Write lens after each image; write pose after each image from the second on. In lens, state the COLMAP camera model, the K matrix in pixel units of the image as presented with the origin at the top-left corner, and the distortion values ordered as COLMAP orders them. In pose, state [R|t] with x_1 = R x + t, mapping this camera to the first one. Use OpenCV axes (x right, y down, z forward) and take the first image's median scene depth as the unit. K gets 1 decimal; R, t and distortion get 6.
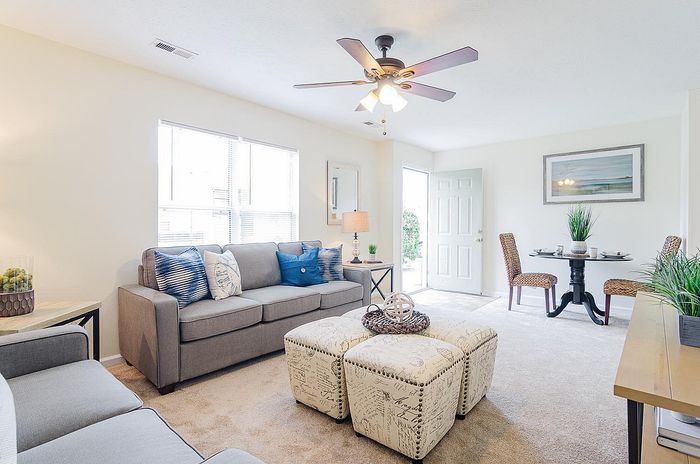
lens RADIAL K [[351.6, 0, 351.3], [0, 351.6, 232.5], [0, 0, 1]] dist [-0.003403, 0.000496]
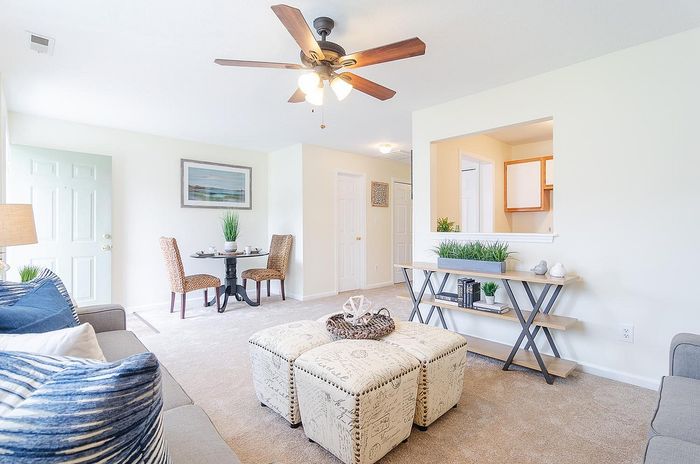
lens RADIAL K [[351.6, 0, 344.0], [0, 351.6, 230.0], [0, 0, 1]] dist [-0.003403, 0.000496]
pose [[0.076527, -0.012220, 0.996993, -0.459641], [0.023809, 0.999662, 0.010425, -0.016047], [-0.996783, 0.022940, 0.076792, 0.508154]]
